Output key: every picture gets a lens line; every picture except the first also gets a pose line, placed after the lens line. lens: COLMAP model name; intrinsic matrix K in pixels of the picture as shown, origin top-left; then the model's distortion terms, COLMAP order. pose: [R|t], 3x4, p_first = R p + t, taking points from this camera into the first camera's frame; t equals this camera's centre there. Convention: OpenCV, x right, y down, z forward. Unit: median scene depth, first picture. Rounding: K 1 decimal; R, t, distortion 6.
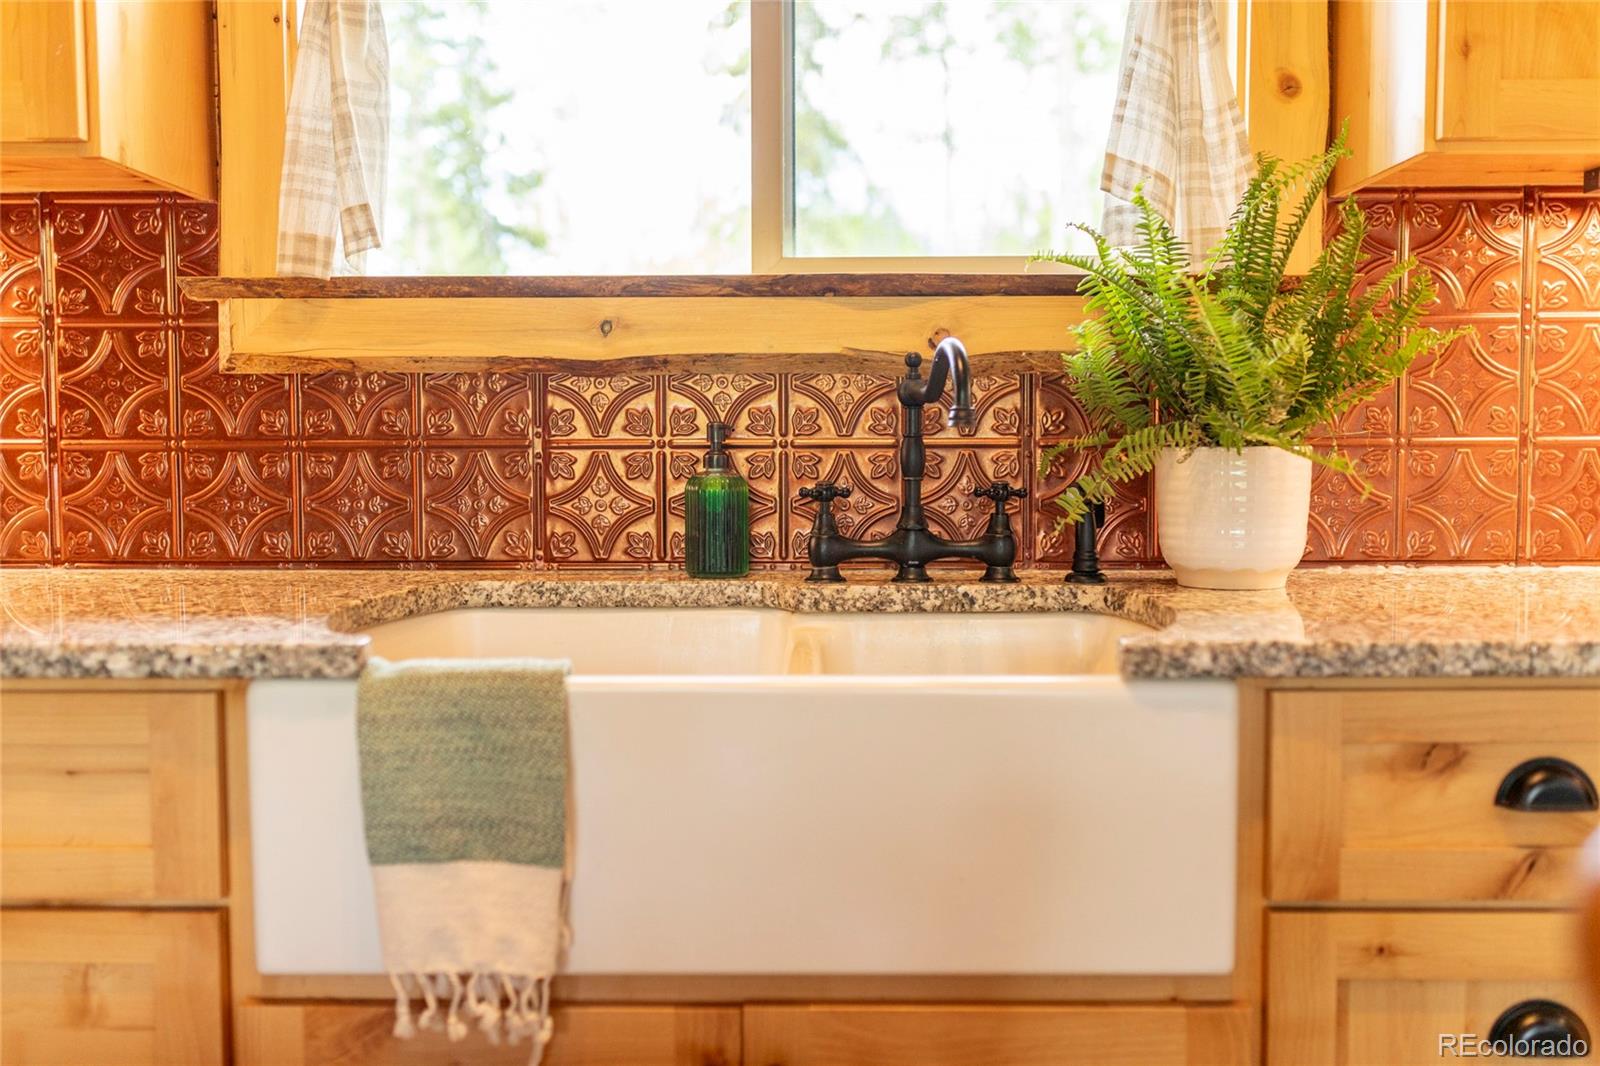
lens RADIAL K [[1527.1, 0, 800.0], [0, 1527.1, 533.0], [0, 0, 1]] dist [0.004509, -0.001017]
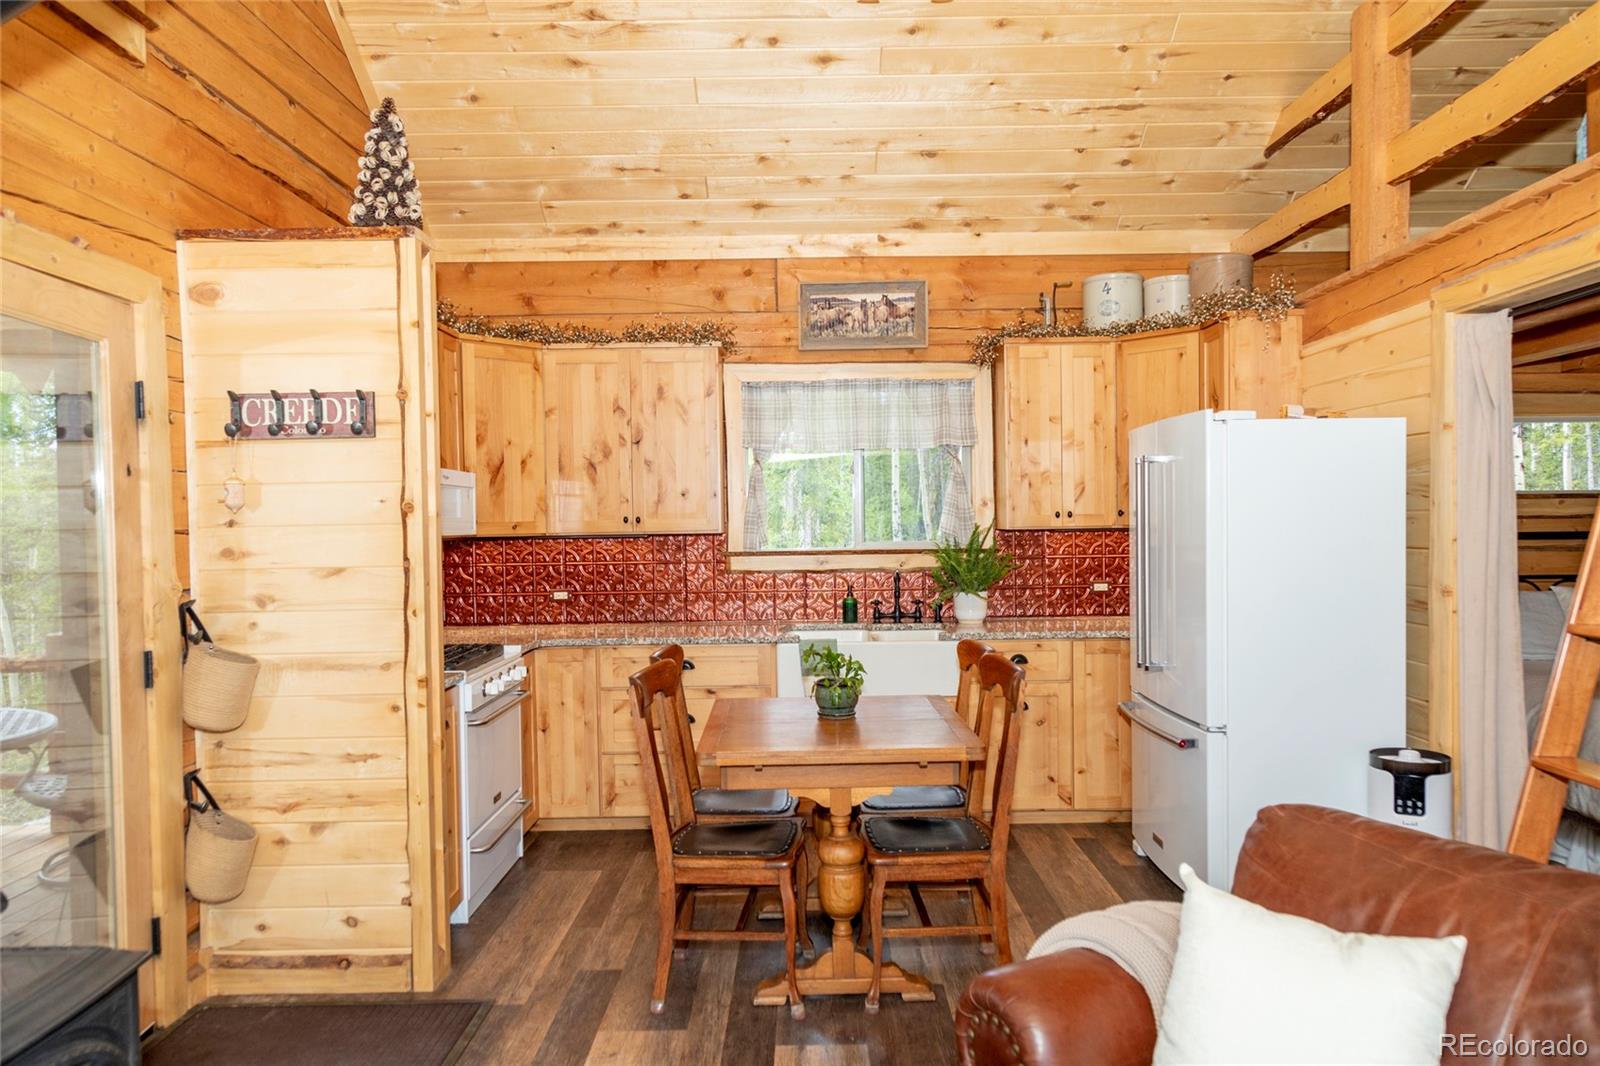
lens RADIAL K [[1062.0, 0, 808.6], [0, 1062.0, 546.1], [0, 0, 1]] dist [-0.102819, 0.053876]
pose [[0.999541, -0.013664, 0.027039, -0.242509], [0.014582, 0.999314, -0.034047, -0.082573], [-0.026555, 0.034426, 0.999054, -1.878711]]
